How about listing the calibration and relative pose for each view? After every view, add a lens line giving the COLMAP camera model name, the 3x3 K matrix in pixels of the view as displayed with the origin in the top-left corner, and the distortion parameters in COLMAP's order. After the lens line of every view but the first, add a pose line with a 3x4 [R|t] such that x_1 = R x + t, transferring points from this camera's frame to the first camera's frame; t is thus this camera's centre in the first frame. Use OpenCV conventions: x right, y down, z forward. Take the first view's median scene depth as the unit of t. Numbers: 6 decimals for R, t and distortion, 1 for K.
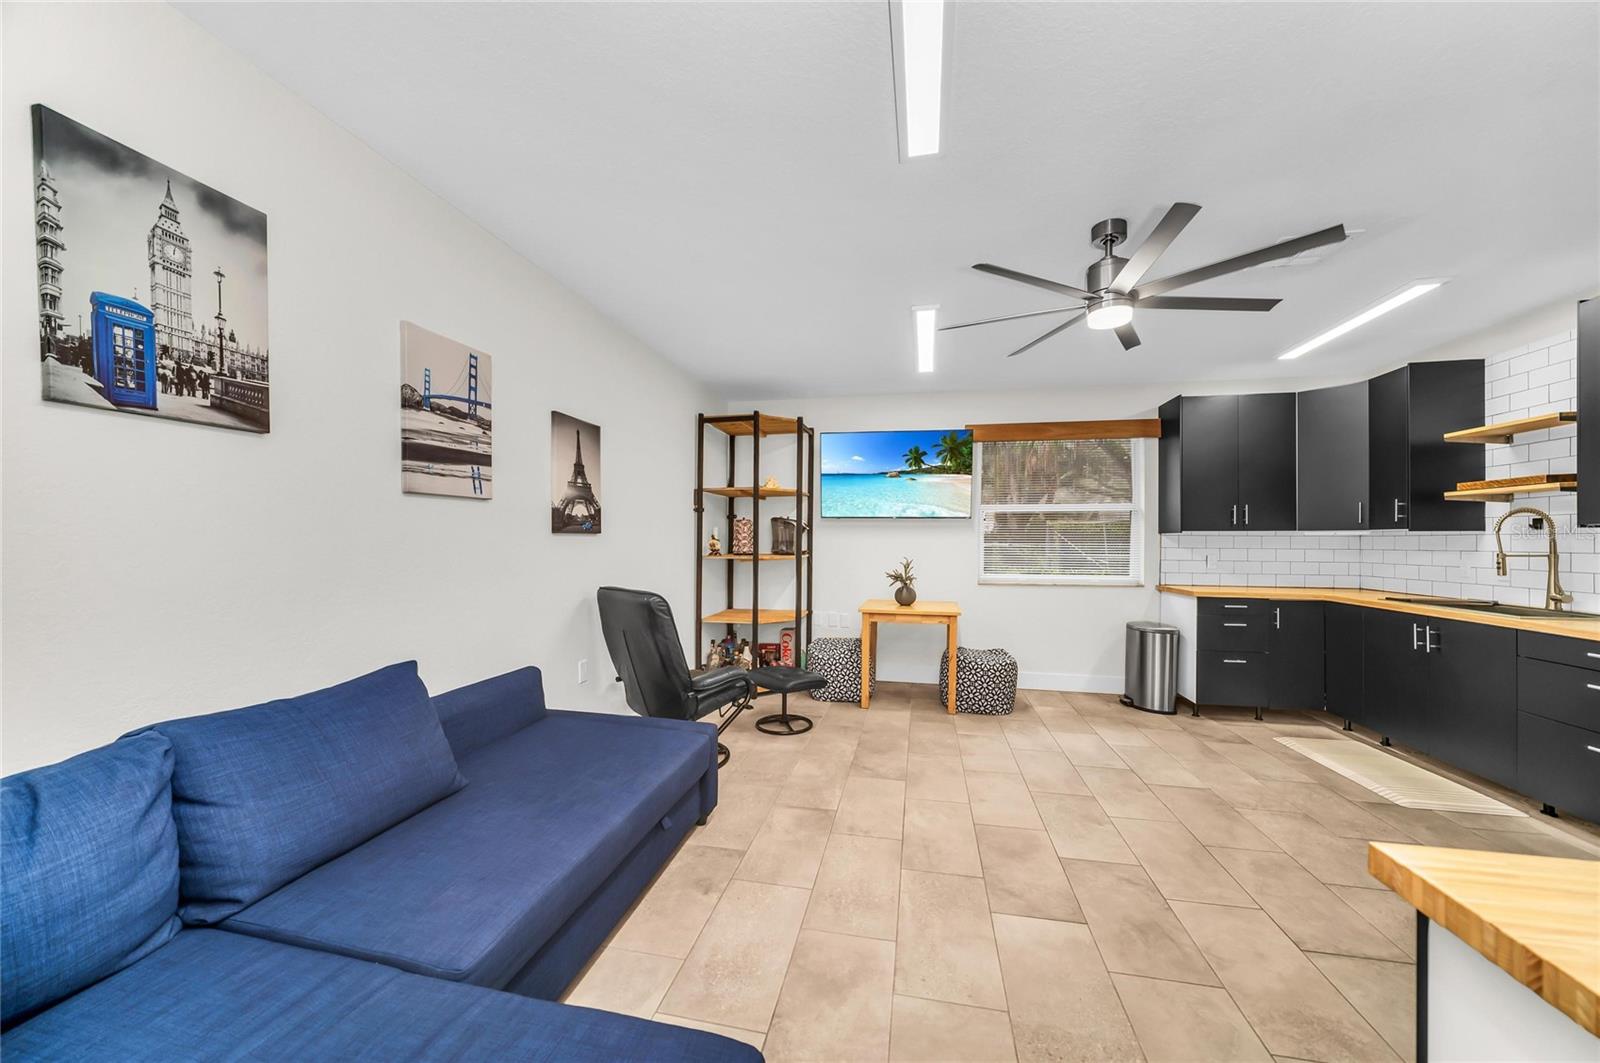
lens RADIAL K [[603.1, 0, 806.2], [0, 603.1, 540.5], [0, 0, 1]] dist [-0.006586, 0.000443]
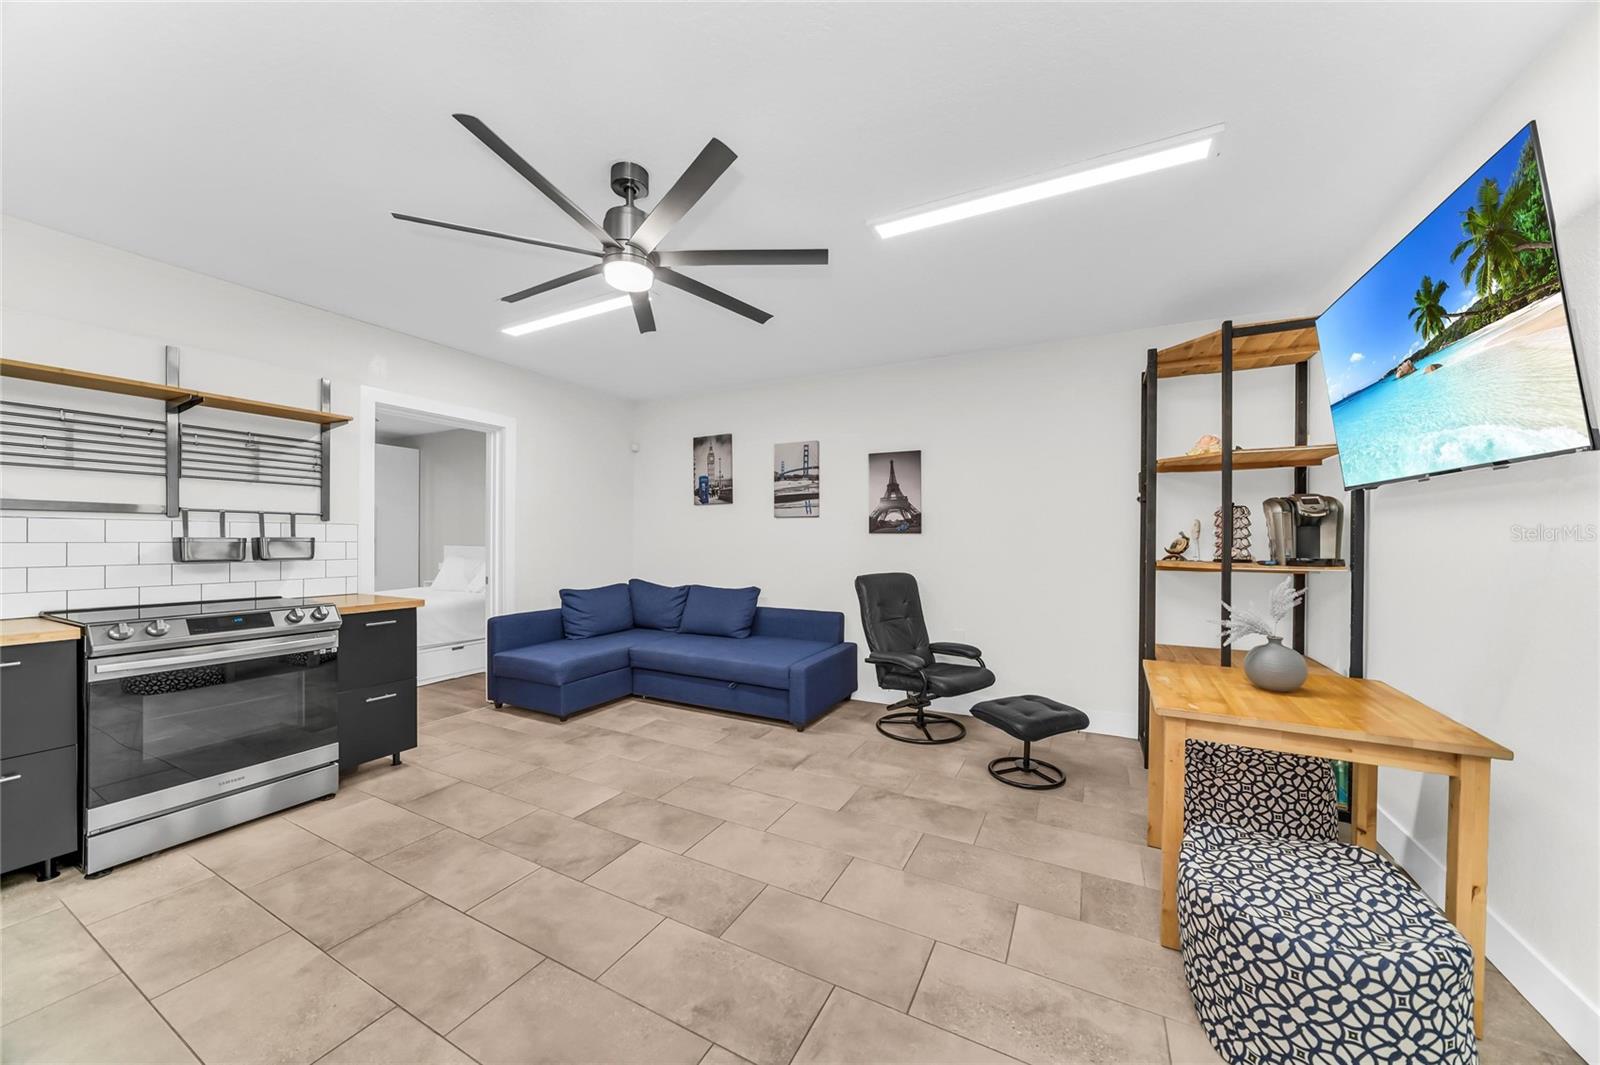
lens RADIAL K [[603.1, 0, 806.2], [0, 603.1, 541.5], [0, 0, 1]] dist [-0.006586, 0.000443]
pose [[-0.327254, 0.009689, -0.944887, 1.305232], [-0.001062, 0.999943, 0.010621, -0.008317], [0.944936, 0.004479, -0.327225, 1.605911]]
